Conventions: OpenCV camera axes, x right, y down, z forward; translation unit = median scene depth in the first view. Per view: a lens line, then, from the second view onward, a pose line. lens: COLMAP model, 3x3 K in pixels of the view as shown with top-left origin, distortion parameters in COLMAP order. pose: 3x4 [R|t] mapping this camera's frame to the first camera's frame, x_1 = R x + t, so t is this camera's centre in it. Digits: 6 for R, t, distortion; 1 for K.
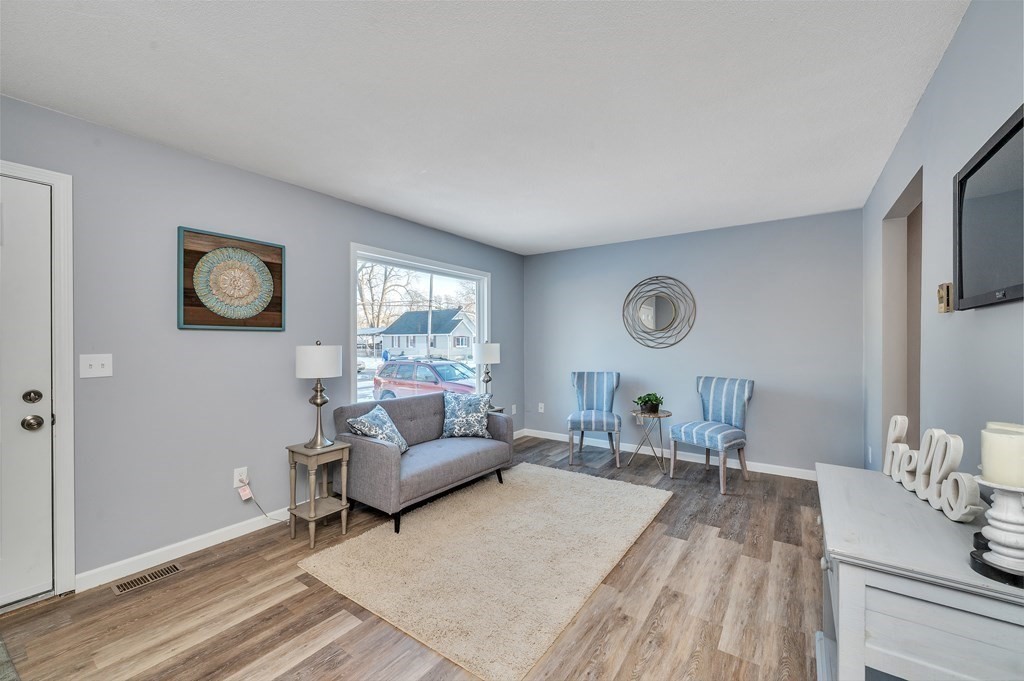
lens RADIAL K [[407.9, 0, 514.4], [0, 407.9, 337.4], [0, 0, 1]] dist [0.000069, -0.000661]
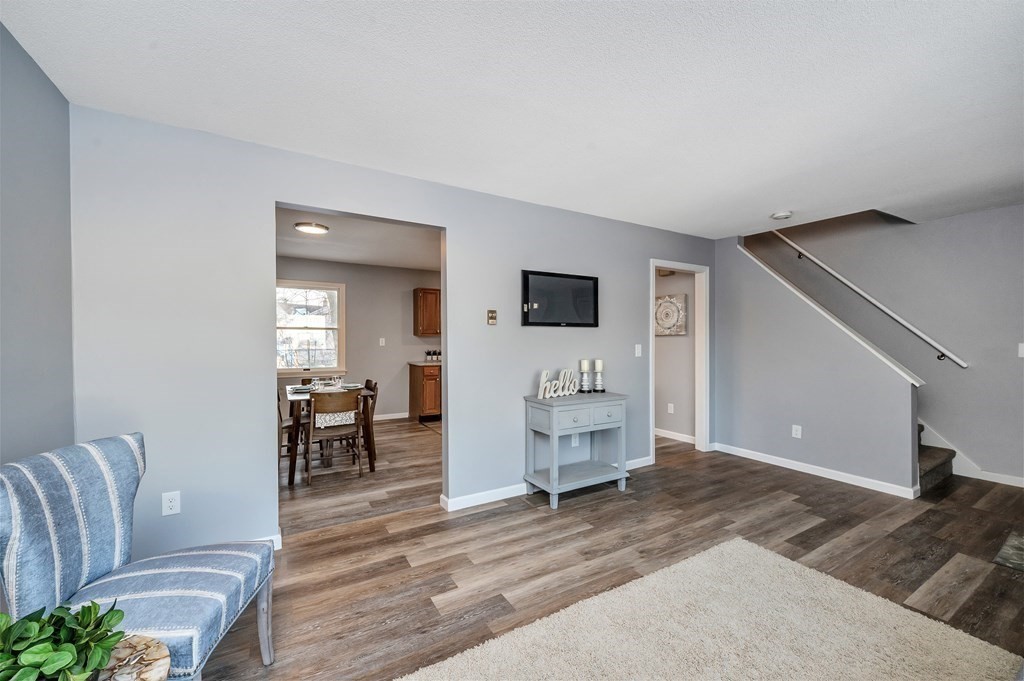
lens RADIAL K [[407.9, 0, 507.8], [0, 407.9, 338.5], [0, 0, 1]] dist [0.000069, -0.000661]
pose [[-0.907137, 0.001730, 0.420832, 0.079170], [-0.001643, 0.999969, -0.007652, 0.014052], [-0.420833, -0.007633, -0.907106, 1.682729]]
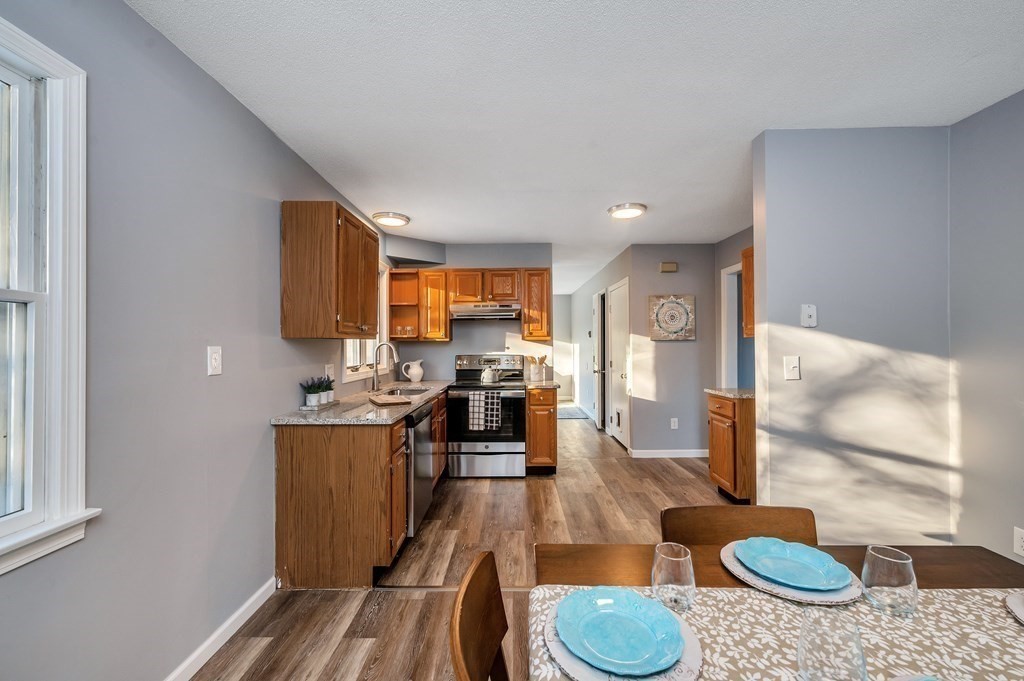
lens RADIAL K [[407.9, 0, 510.7], [0, 407.9, 340.8], [0, 0, 1]] dist [0.000069, -0.000661]
pose [[-0.822376, 0.002033, -0.568941, 1.747765], [0.011699, 0.999843, -0.013337, -0.000597], [0.568825, -0.017624, -0.822270, 0.617084]]
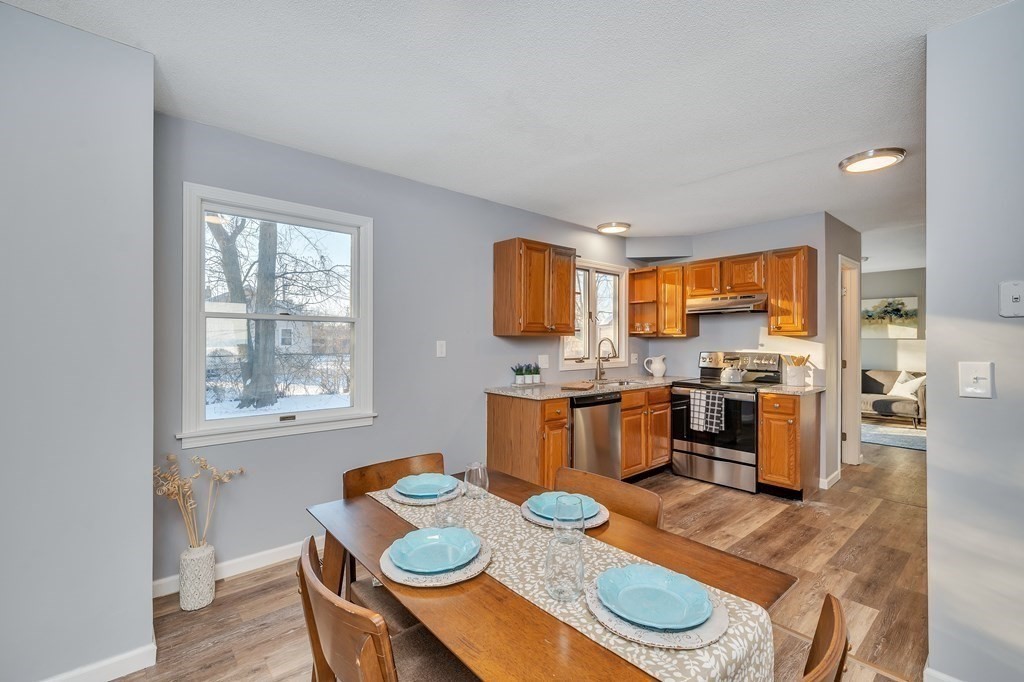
lens RADIAL K [[447.8, 0, 507.3], [0, 447.8, 340.2], [0, 0, 1]] dist [-0.001516, 0.000322]
pose [[-0.970275, 0.001081, 0.242002, 1.282697], [-0.000678, 0.999974, -0.007186, 0.001580], [-0.242004, -0.007136, -0.970249, 0.982252]]
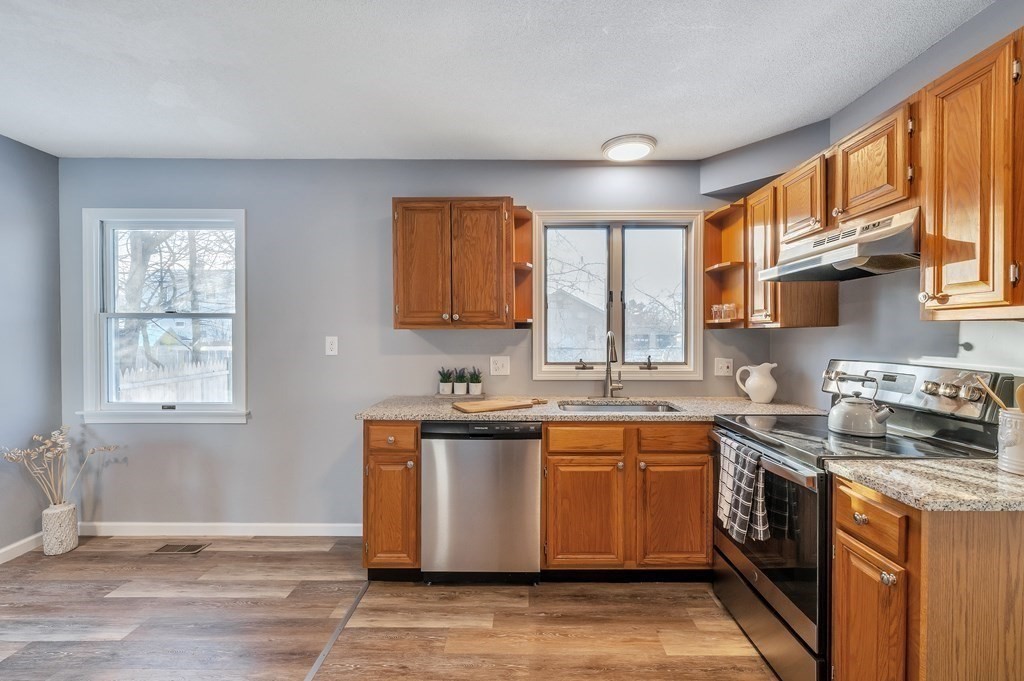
lens RADIAL K [[428.1, 0, 523.4], [0, 428.1, 340.5], [0, 0, 1]] dist [-0.000440, -0.000811]
pose [[-0.573804, -0.005970, 0.818971, 0.648960], [-0.002918, 0.999982, 0.005246, -0.003269], [-0.818988, 0.000620, -0.573811, 0.022543]]
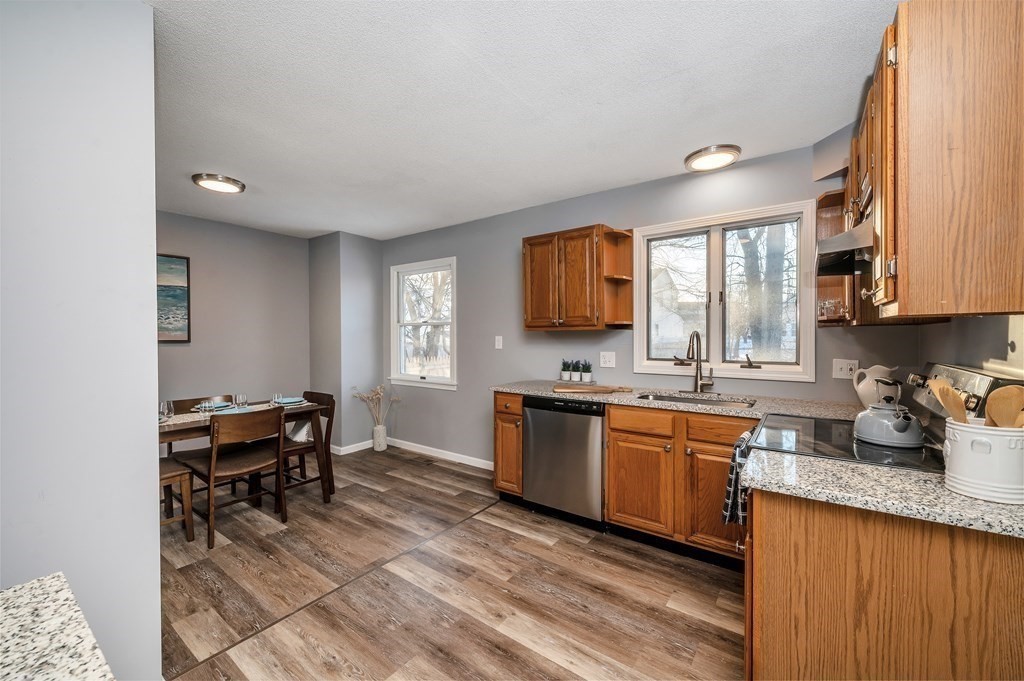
lens RADIAL K [[407.9, 0, 509.9], [0, 407.9, 339.7], [0, 0, 1]] dist [0.000069, -0.000661]
pose [[0.023672, -0.007856, 0.999689, 0.319775], [-0.001863, 0.999967, 0.007902, -0.004339], [-0.999718, -0.002050, 0.023656, -0.265980]]
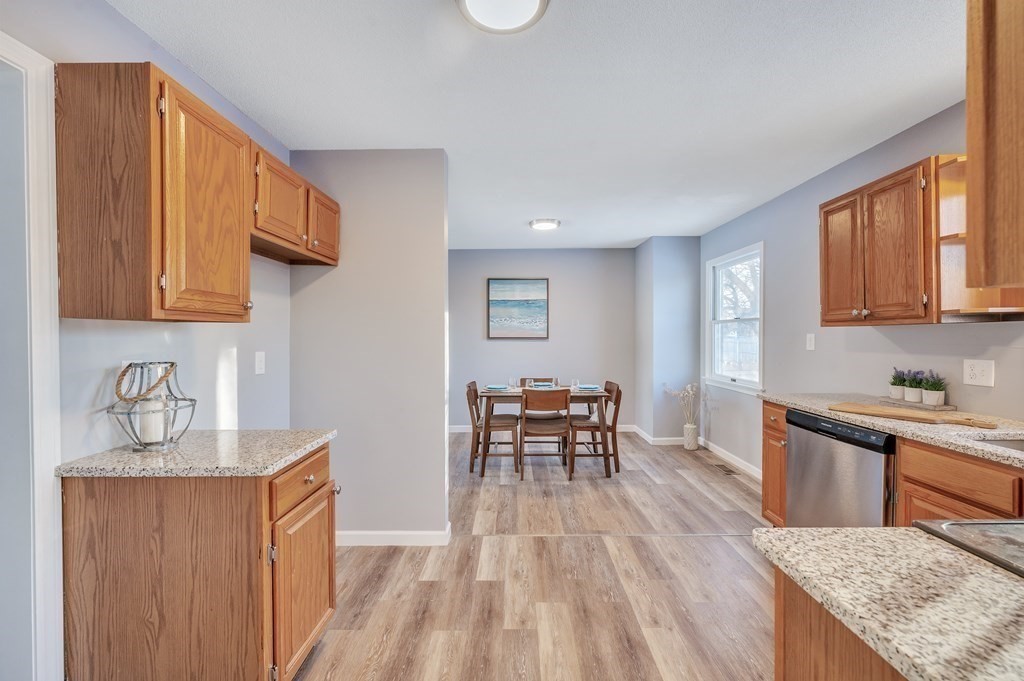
lens RADIAL K [[407.9, 0, 508.0], [0, 407.9, 339.0], [0, 0, 1]] dist [0.000069, -0.000661]
pose [[0.825625, -0.005963, 0.564188, 0.432230], [-0.001041, 0.999926, 0.012093, -0.004376], [-0.564219, -0.010571, 0.825558, -0.652577]]
